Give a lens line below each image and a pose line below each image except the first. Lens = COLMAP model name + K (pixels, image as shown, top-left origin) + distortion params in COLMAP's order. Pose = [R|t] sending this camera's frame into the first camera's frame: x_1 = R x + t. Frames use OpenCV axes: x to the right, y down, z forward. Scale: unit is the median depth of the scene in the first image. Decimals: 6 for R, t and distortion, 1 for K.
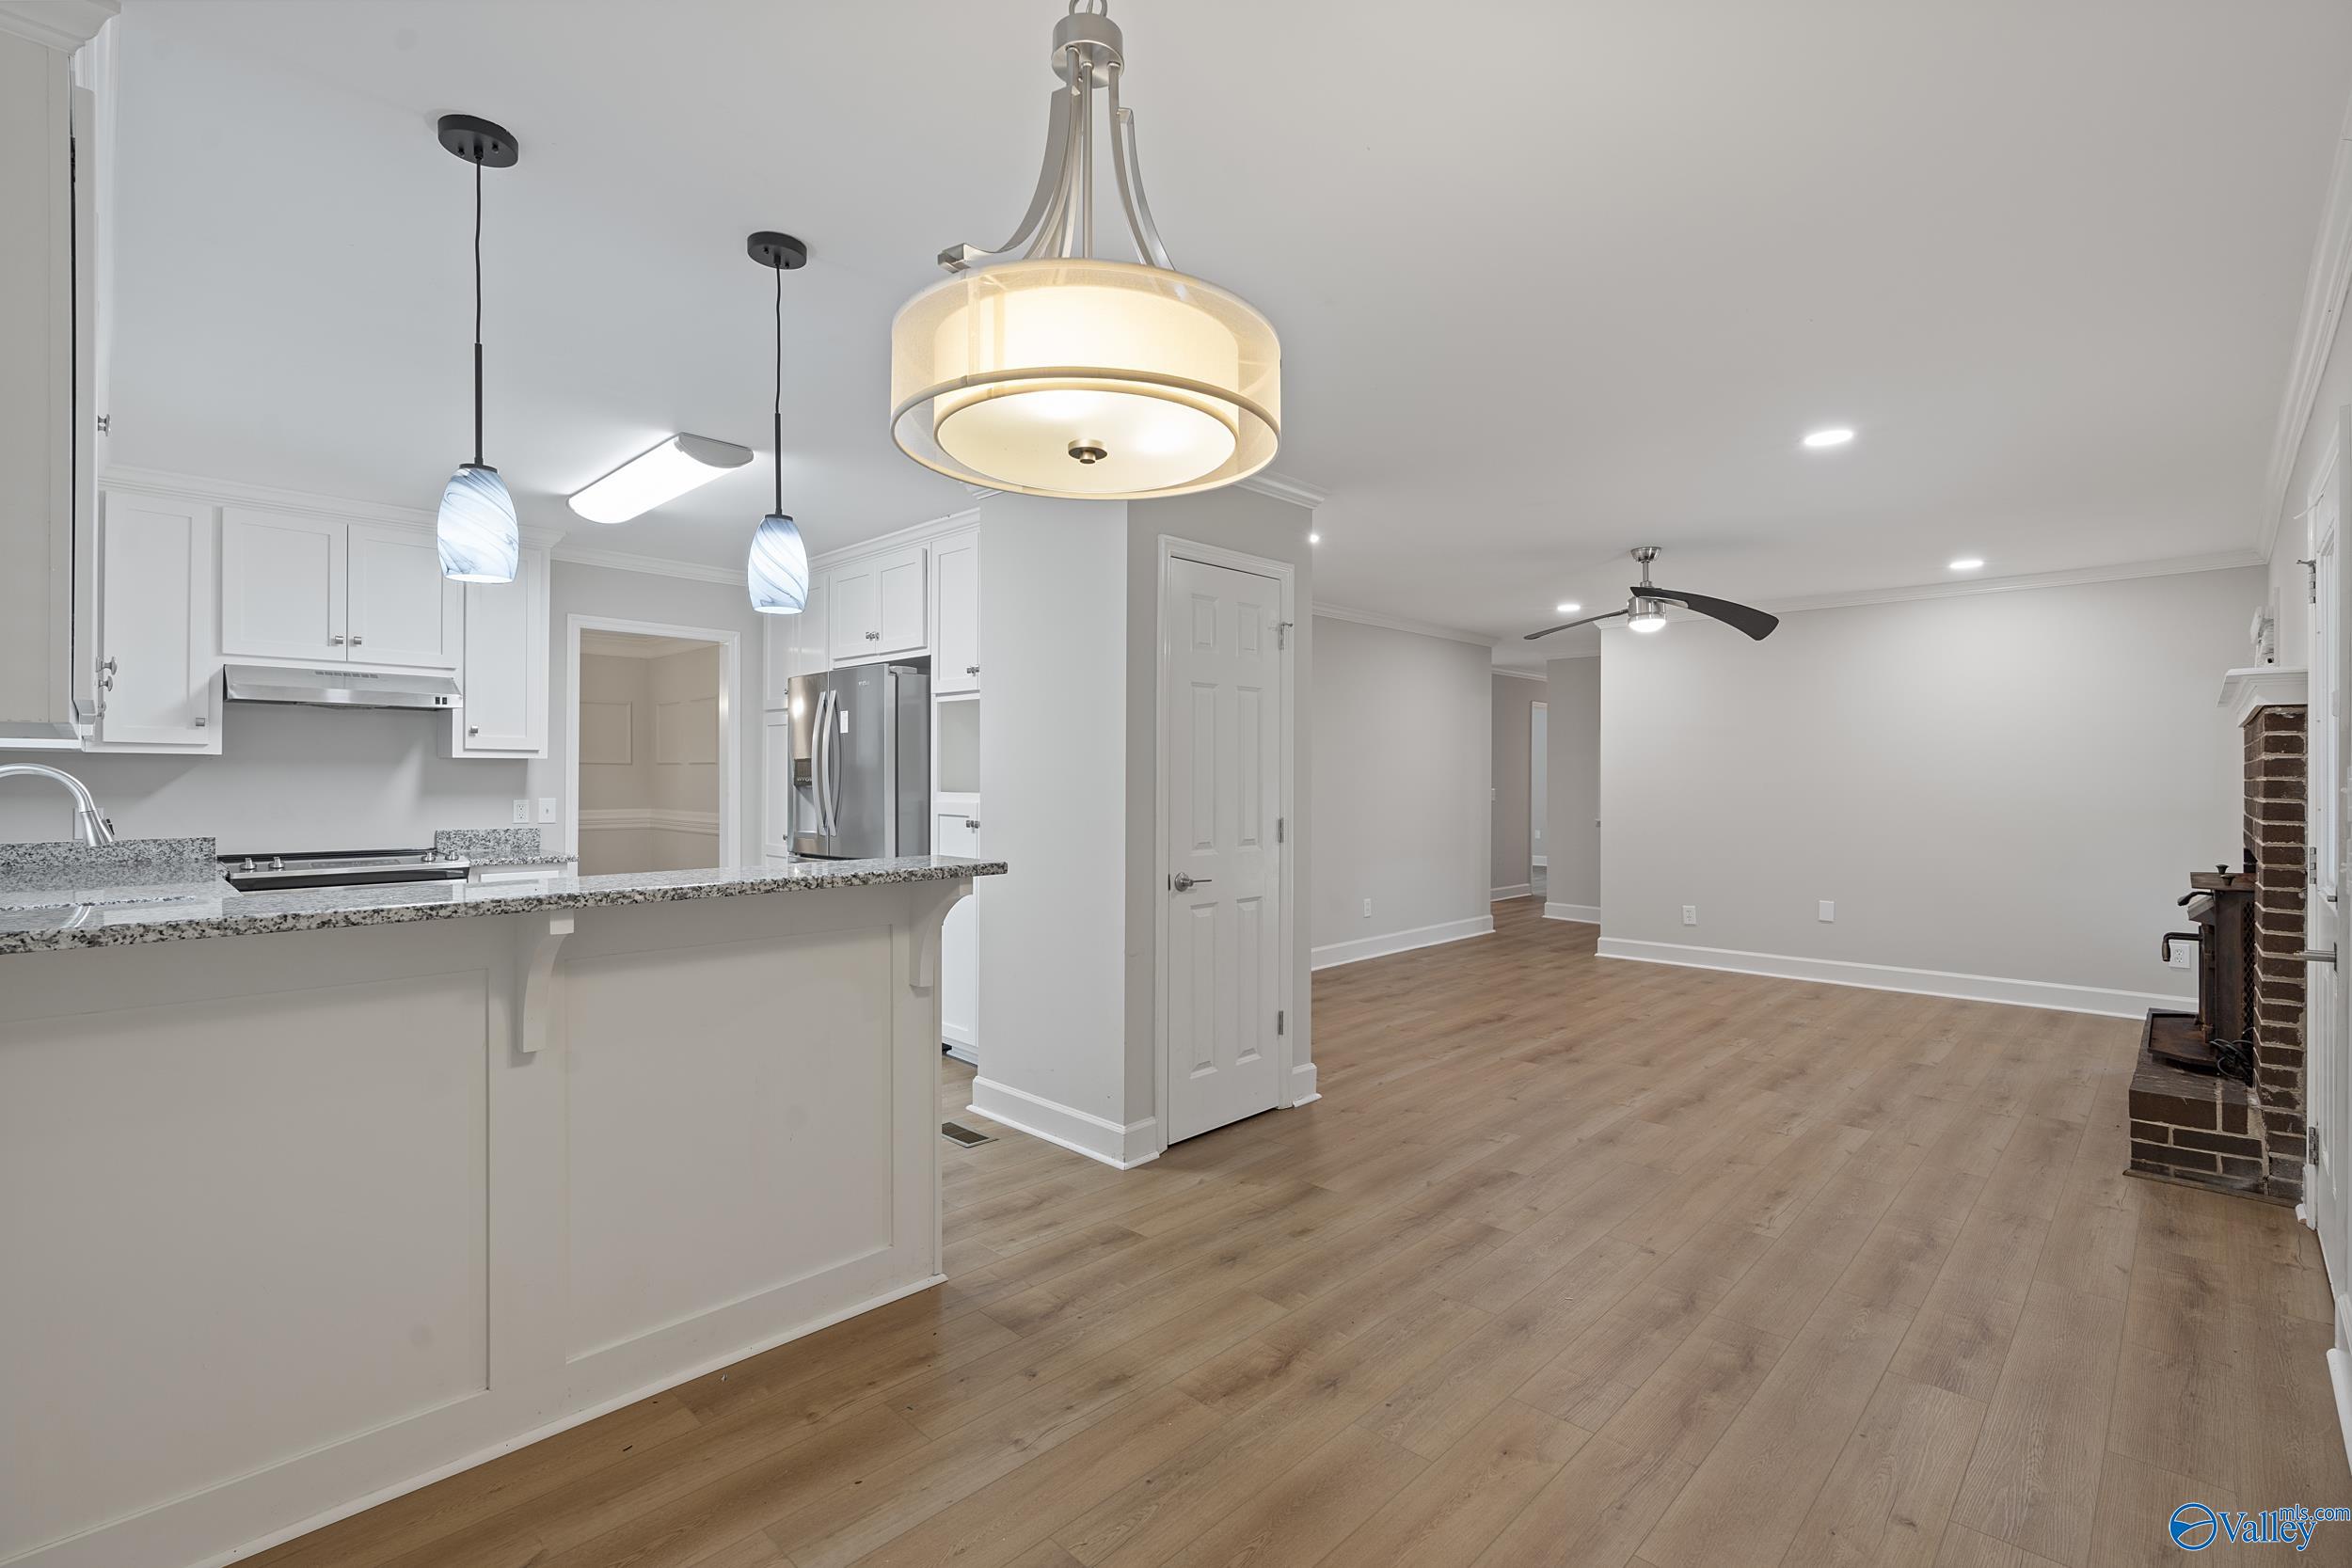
lens RADIAL K [[1073.3, 0, 1183.5], [0, 1073.3, 779.5], [0, 0, 1]] dist [0.001576, 0.001203]
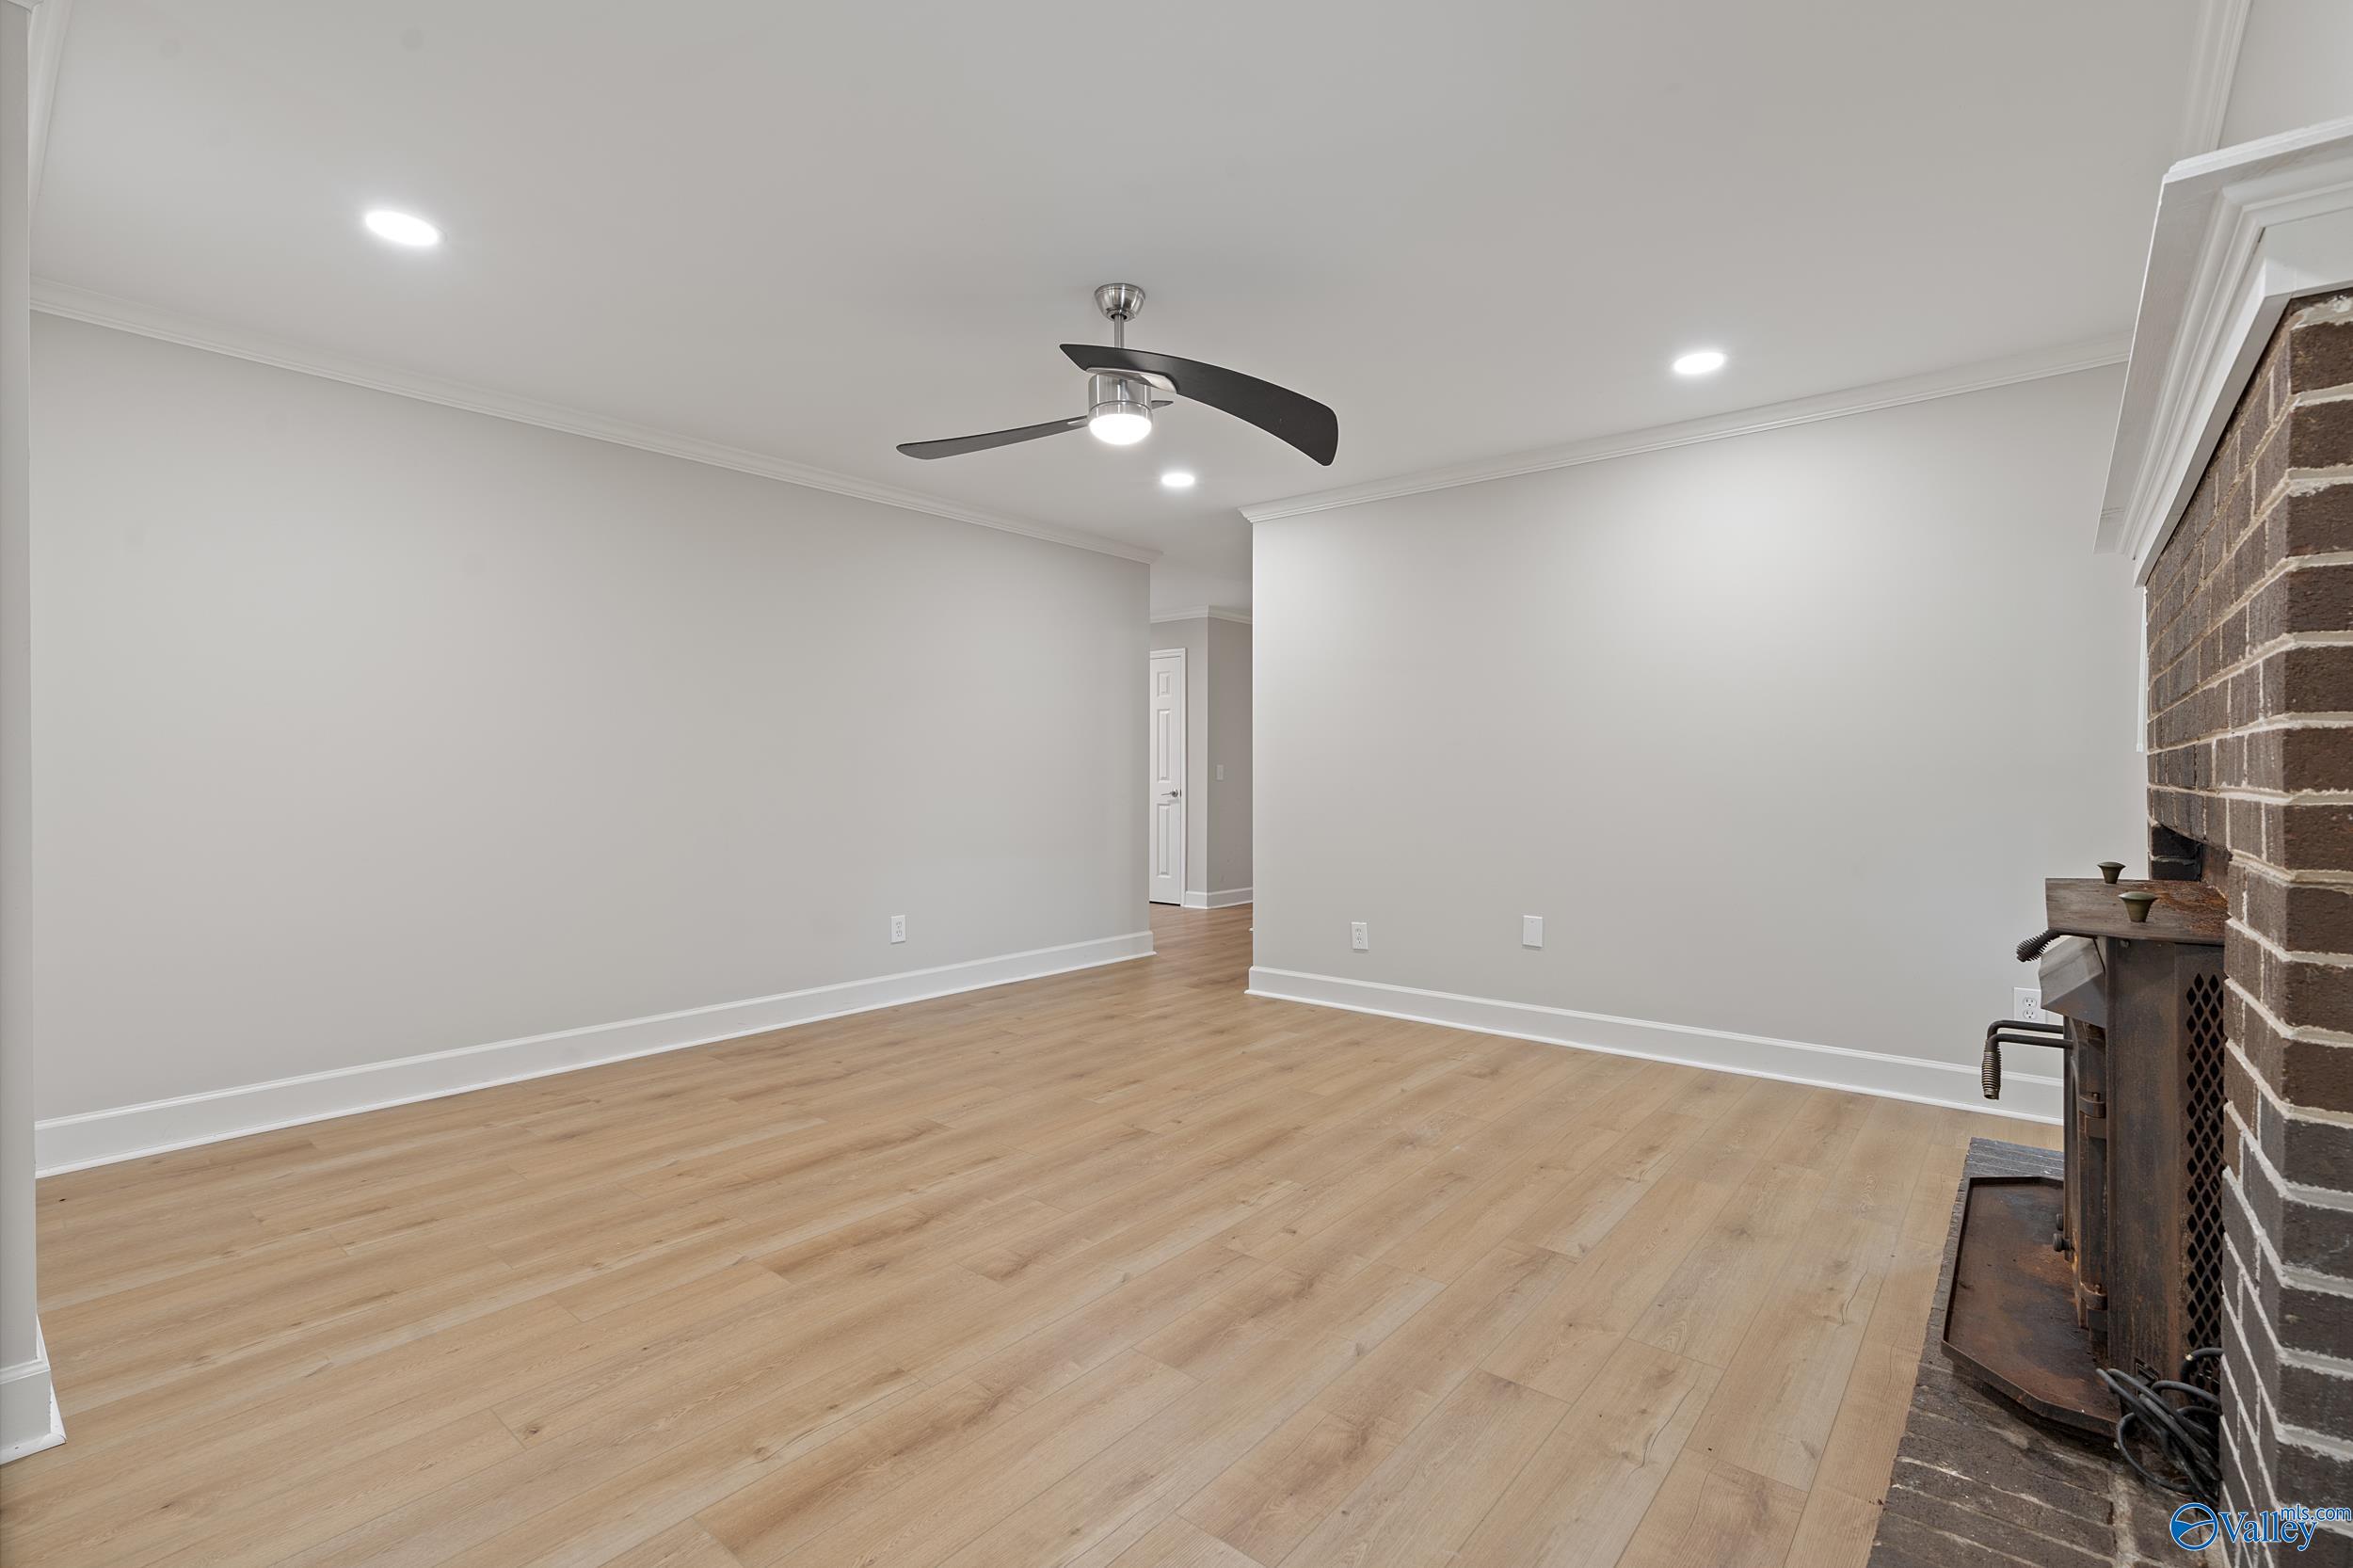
lens RADIAL K [[1072.7, 0, 1178.6], [0, 1072.7, 775.3], [0, 0, 1]] dist [-0.000758, -0.000020]
pose [[0.997470, -0.000322, 0.071087, 0.539118], [0.000278, 1.000000, 0.000626, 0.041726], [-0.071087, -0.000605, 0.997470, 0.575165]]
